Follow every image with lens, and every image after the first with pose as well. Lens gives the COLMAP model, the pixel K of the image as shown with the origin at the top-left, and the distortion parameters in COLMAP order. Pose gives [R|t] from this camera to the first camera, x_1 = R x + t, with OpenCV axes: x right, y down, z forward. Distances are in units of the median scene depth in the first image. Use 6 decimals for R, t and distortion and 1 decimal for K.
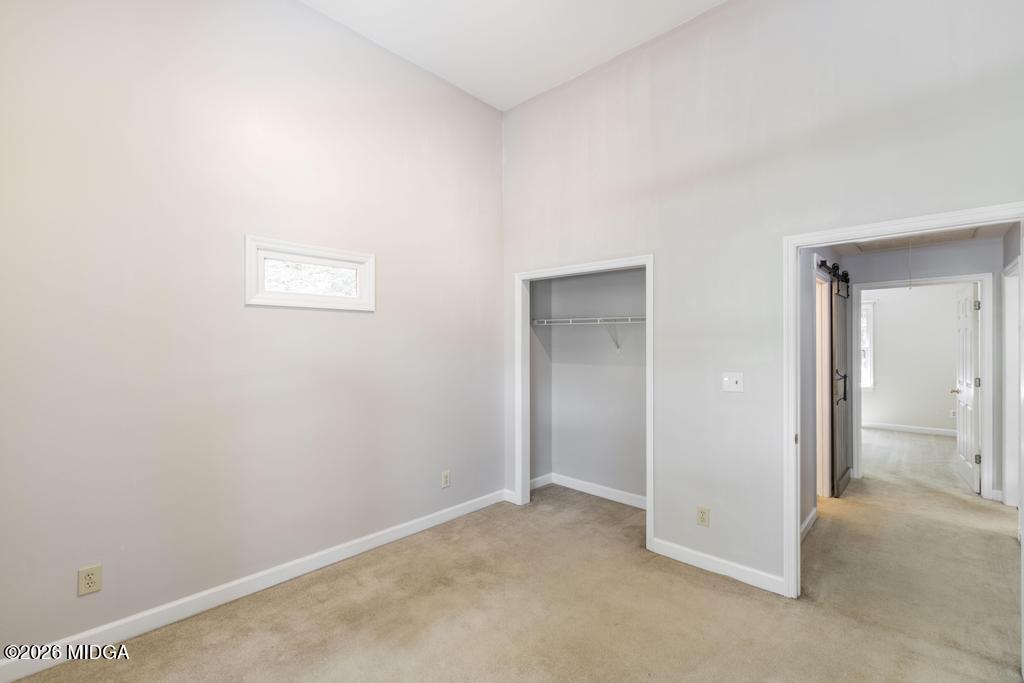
lens RADIAL K [[442.7, 0, 519.0], [0, 442.7, 343.1], [0, 0, 1]] dist [0.000847, 0.000063]
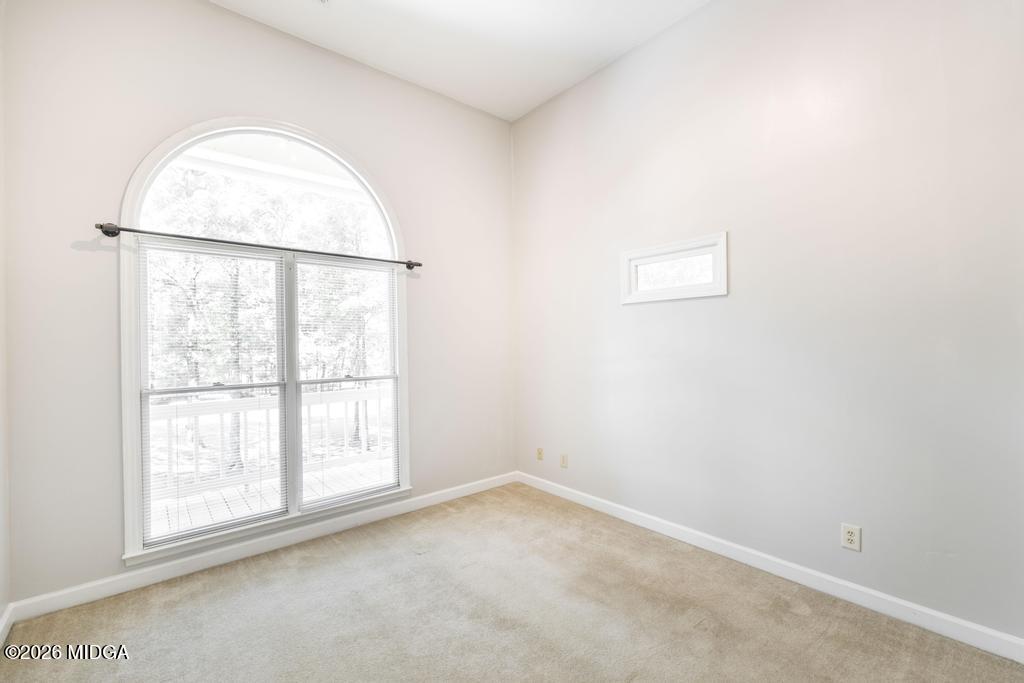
lens RADIAL K [[442.7, 0, 519.0], [0, 442.7, 343.1], [0, 0, 1]] dist [0.000847, 0.000063]
pose [[-0.112615, 0.009194, -0.993596, 0.687302], [0.017128, 0.999827, 0.007310, 0.014001], [0.993491, -0.016195, -0.112753, 0.768308]]
